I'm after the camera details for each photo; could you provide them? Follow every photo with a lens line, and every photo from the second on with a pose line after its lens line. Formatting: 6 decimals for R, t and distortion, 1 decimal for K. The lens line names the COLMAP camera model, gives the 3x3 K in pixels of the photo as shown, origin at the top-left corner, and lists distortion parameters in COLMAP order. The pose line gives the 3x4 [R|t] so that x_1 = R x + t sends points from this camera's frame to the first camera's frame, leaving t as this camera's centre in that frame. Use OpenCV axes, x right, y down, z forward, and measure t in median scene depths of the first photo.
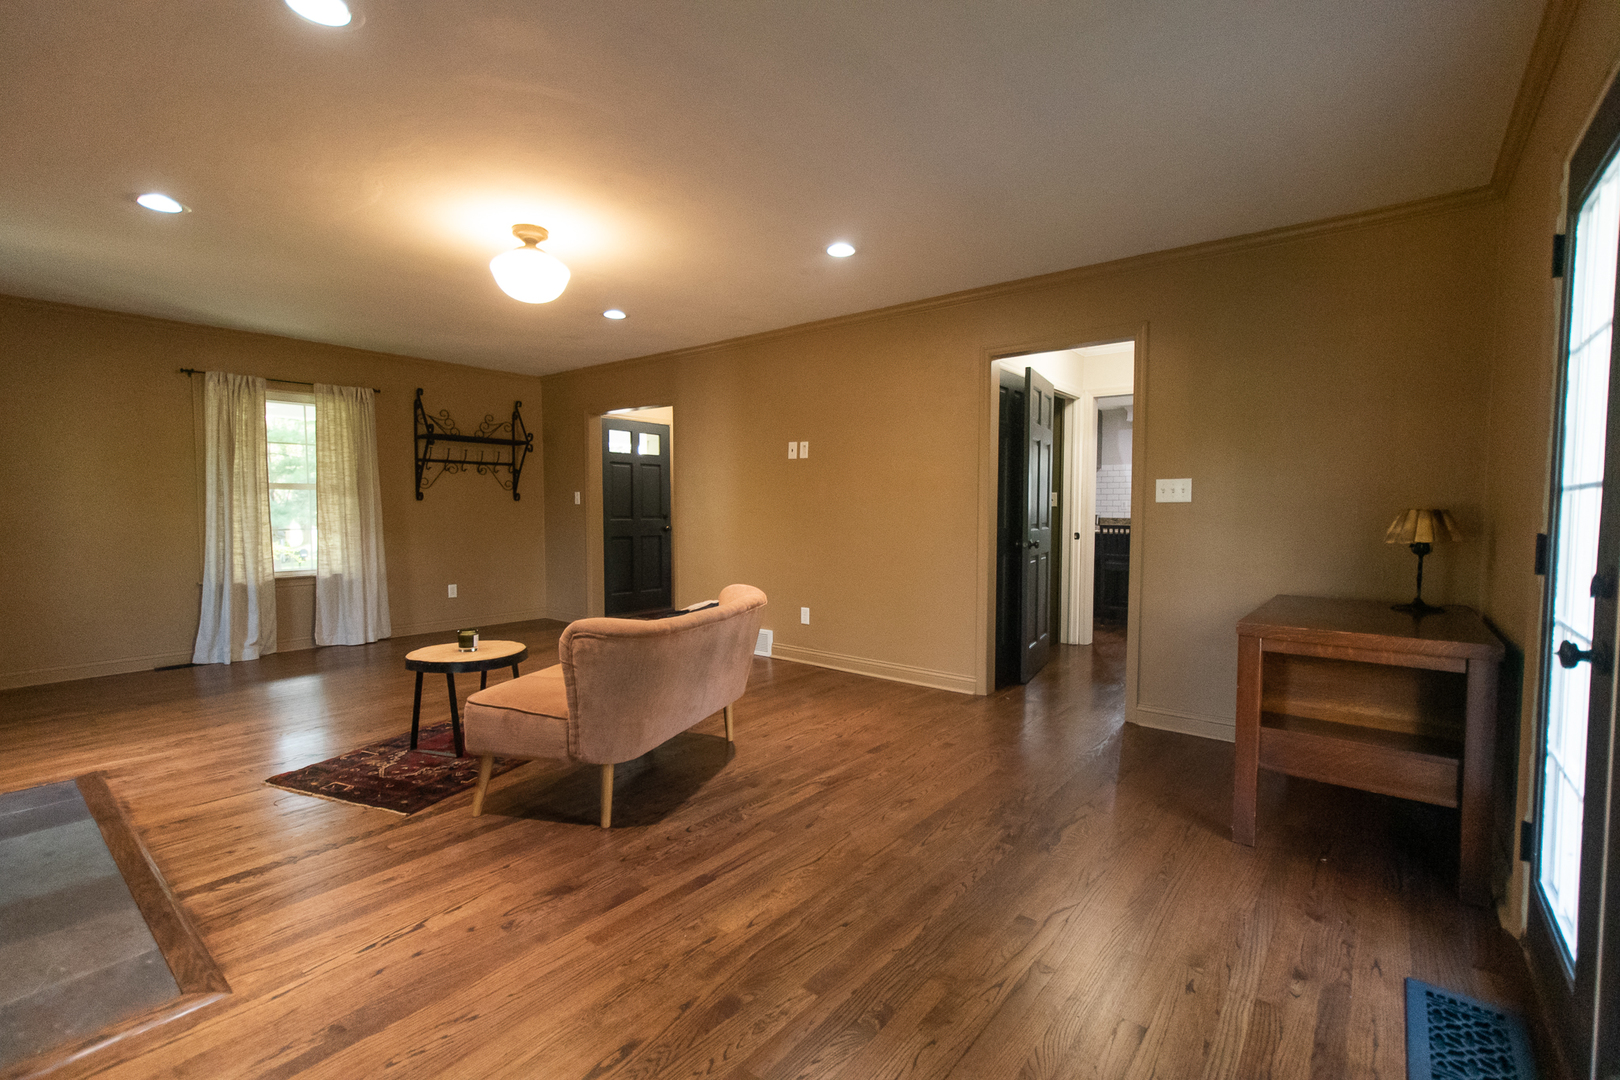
lens RADIAL K [[709.8, 0, 811.4], [0, 709.8, 544.2], [0, 0, 1]] dist [-0.018451, 0.001555]
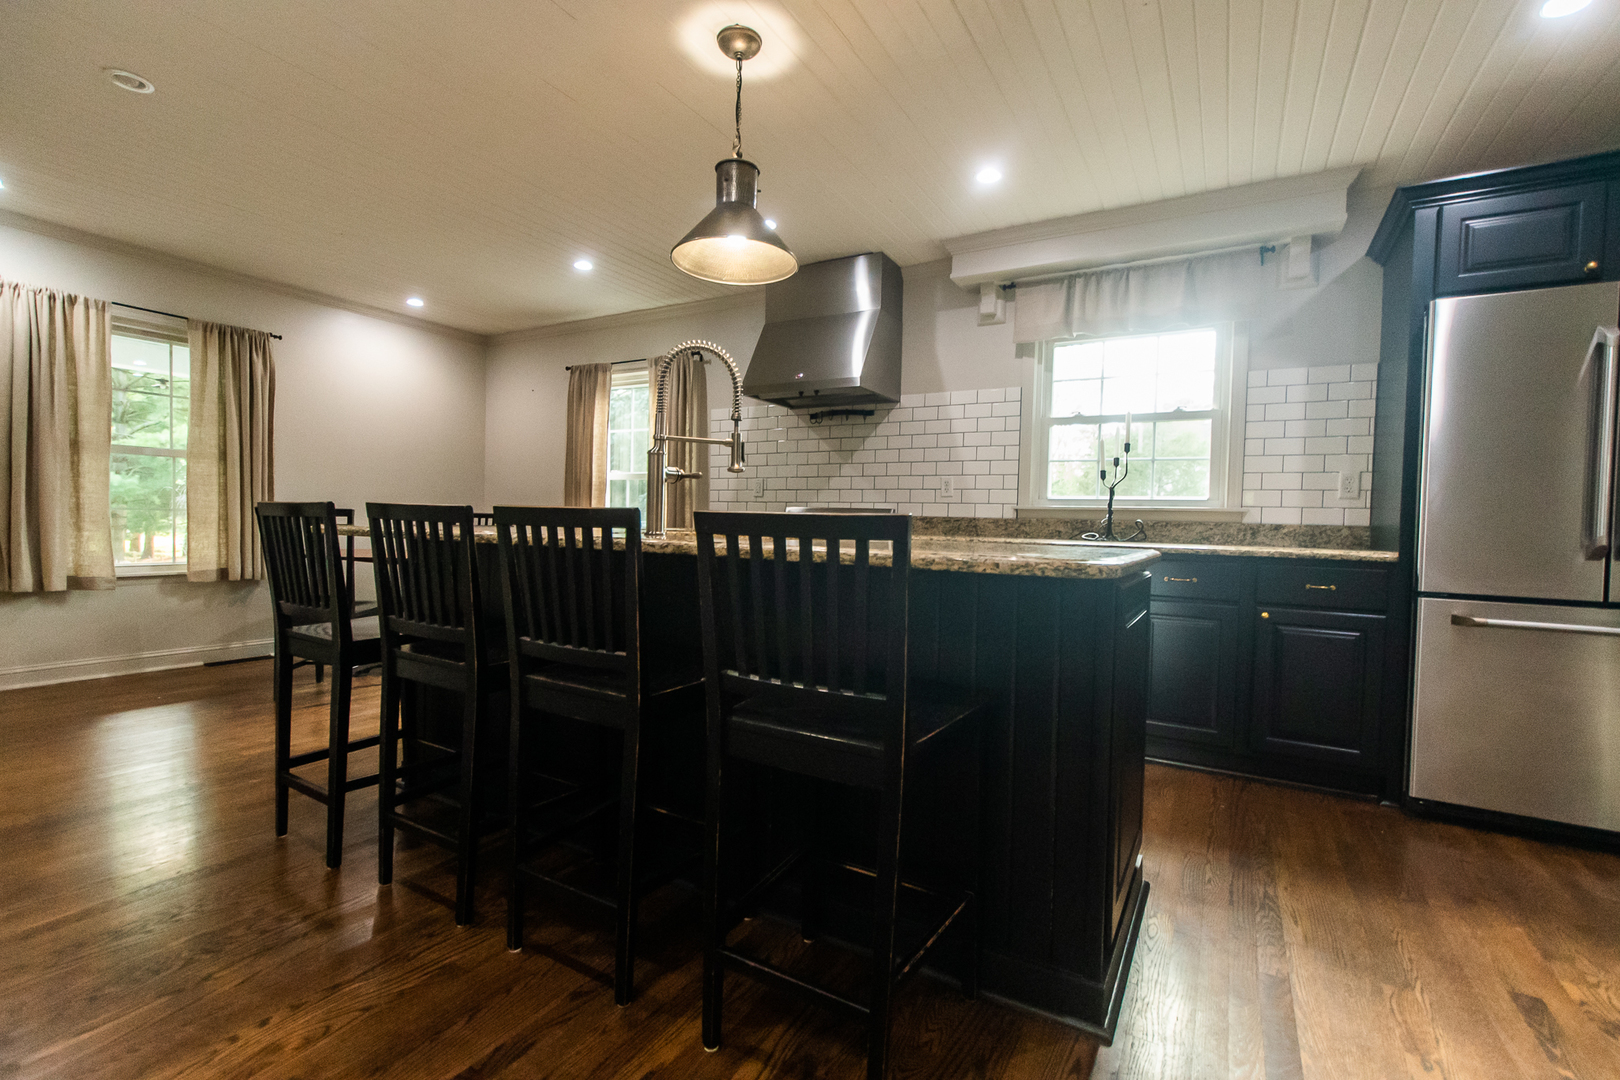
lens RADIAL K [[706.9, 0, 810.0], [0, 706.9, 540.0], [0, 0, 1]] dist [-0.017042, 0.003636]
pose [[0.989384, 0.018193, 0.144179, 0.297422], [-0.014875, 0.999600, -0.024062, -0.011306], [-0.144559, 0.021662, 0.989259, 0.586090]]
